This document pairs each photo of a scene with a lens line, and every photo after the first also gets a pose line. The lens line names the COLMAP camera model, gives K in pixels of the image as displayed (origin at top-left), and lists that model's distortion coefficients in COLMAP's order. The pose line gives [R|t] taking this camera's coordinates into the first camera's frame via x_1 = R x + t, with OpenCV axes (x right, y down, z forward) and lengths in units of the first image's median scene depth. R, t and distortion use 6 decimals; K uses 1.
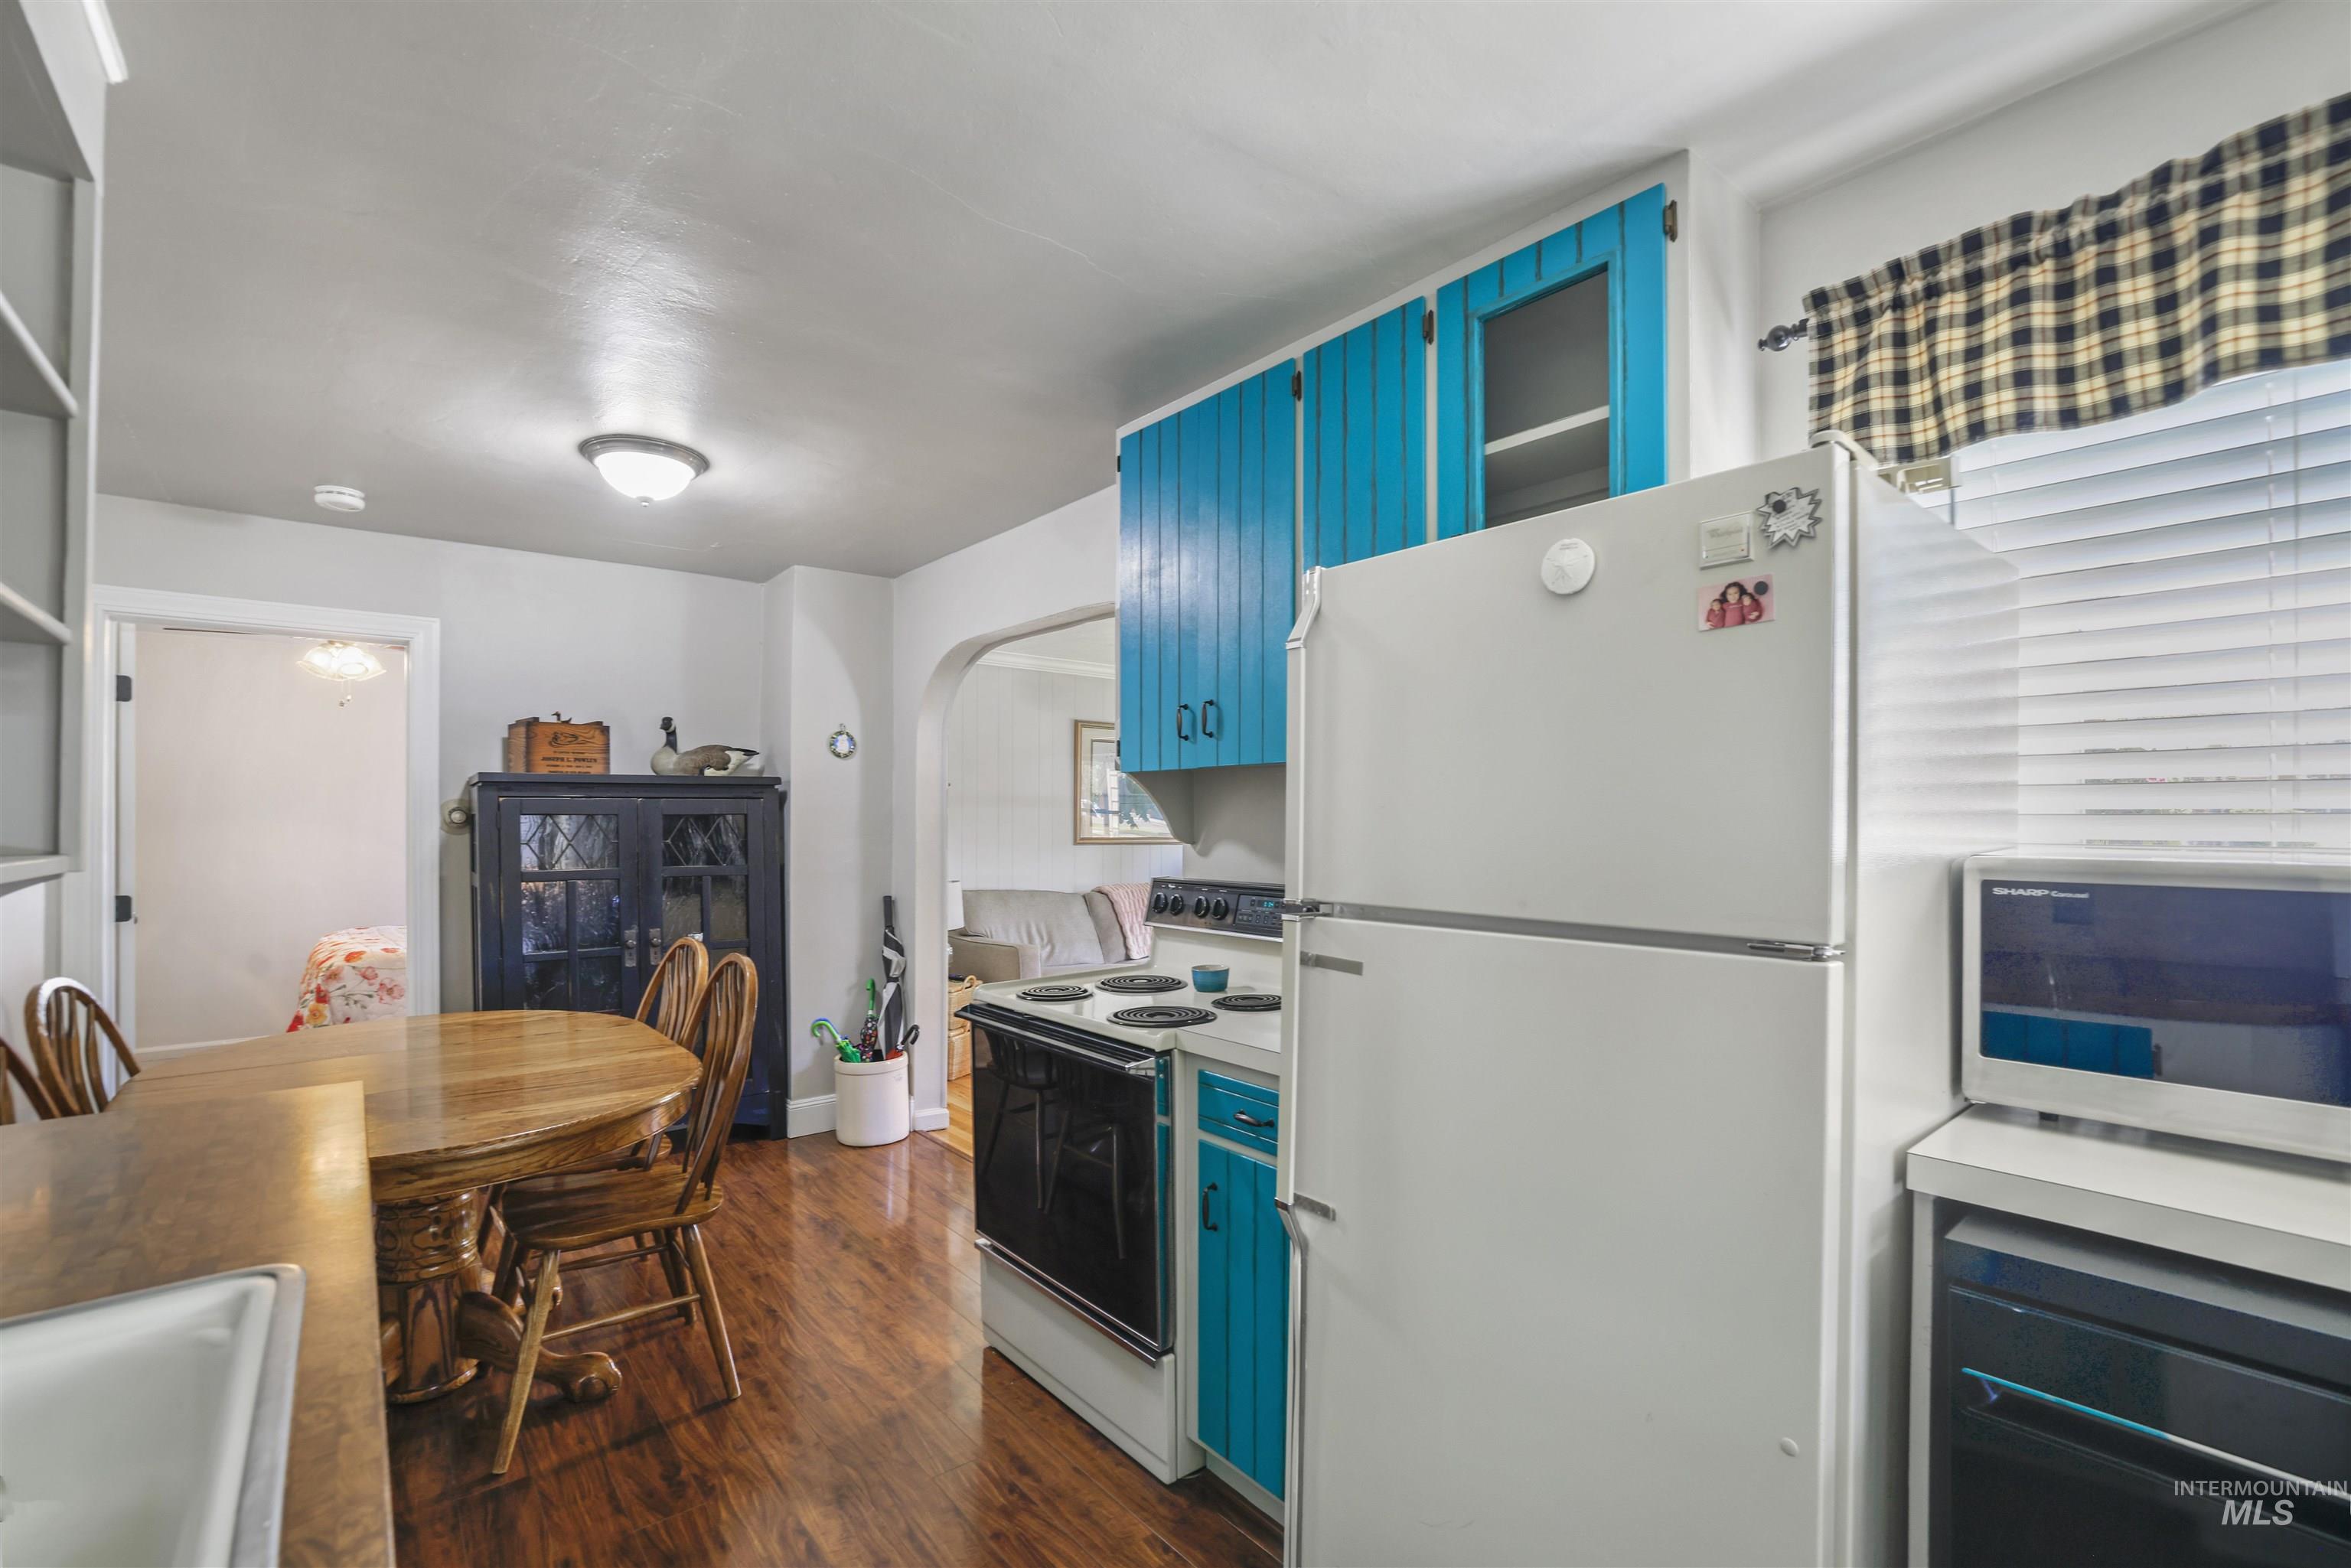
lens RADIAL K [[1039.5, 0, 1185.1], [0, 1039.5, 826.7], [0, 0, 1]] dist [-0.039079, 0.008867]
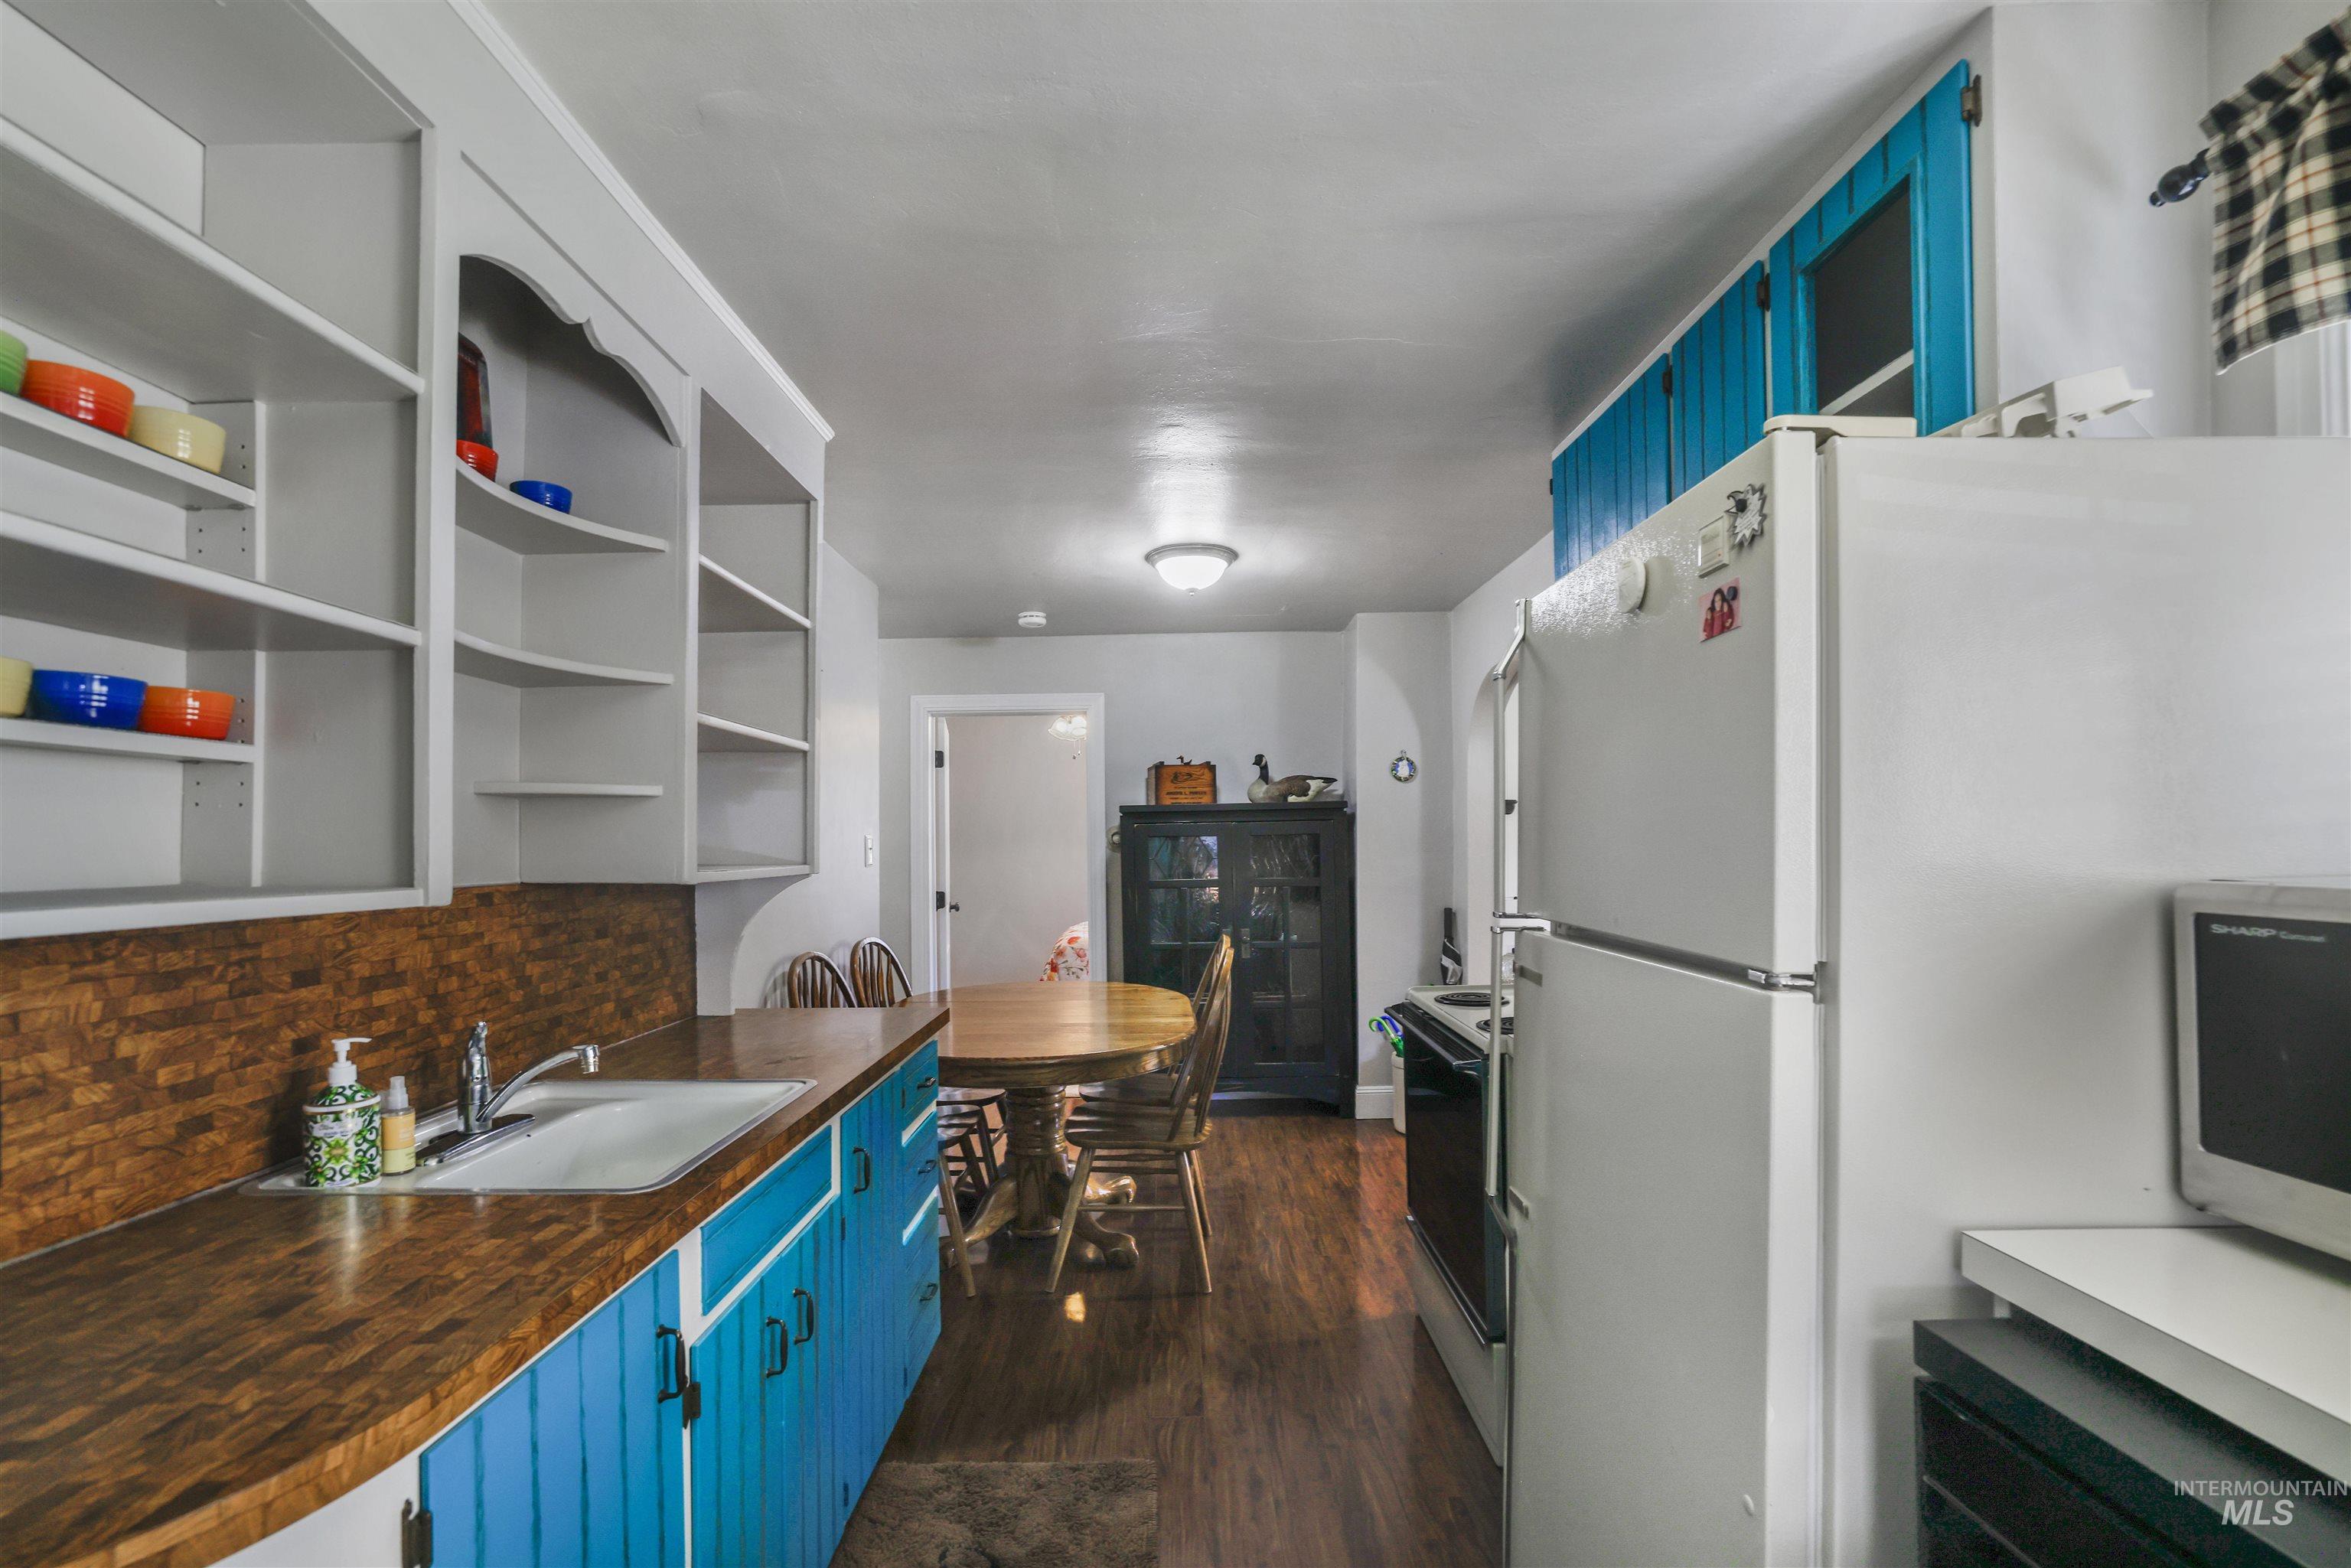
lens RADIAL K [[1039.5, 0, 1142.3], [0, 1039.5, 840.1], [0, 0, 1]] dist [-0.039079, 0.008867]
pose [[0.759681, -0.009267, -0.650230, 0.306668], [0.008176, 0.999956, -0.004699, -0.001938], [0.650245, -0.001746, 0.759723, -0.029758]]
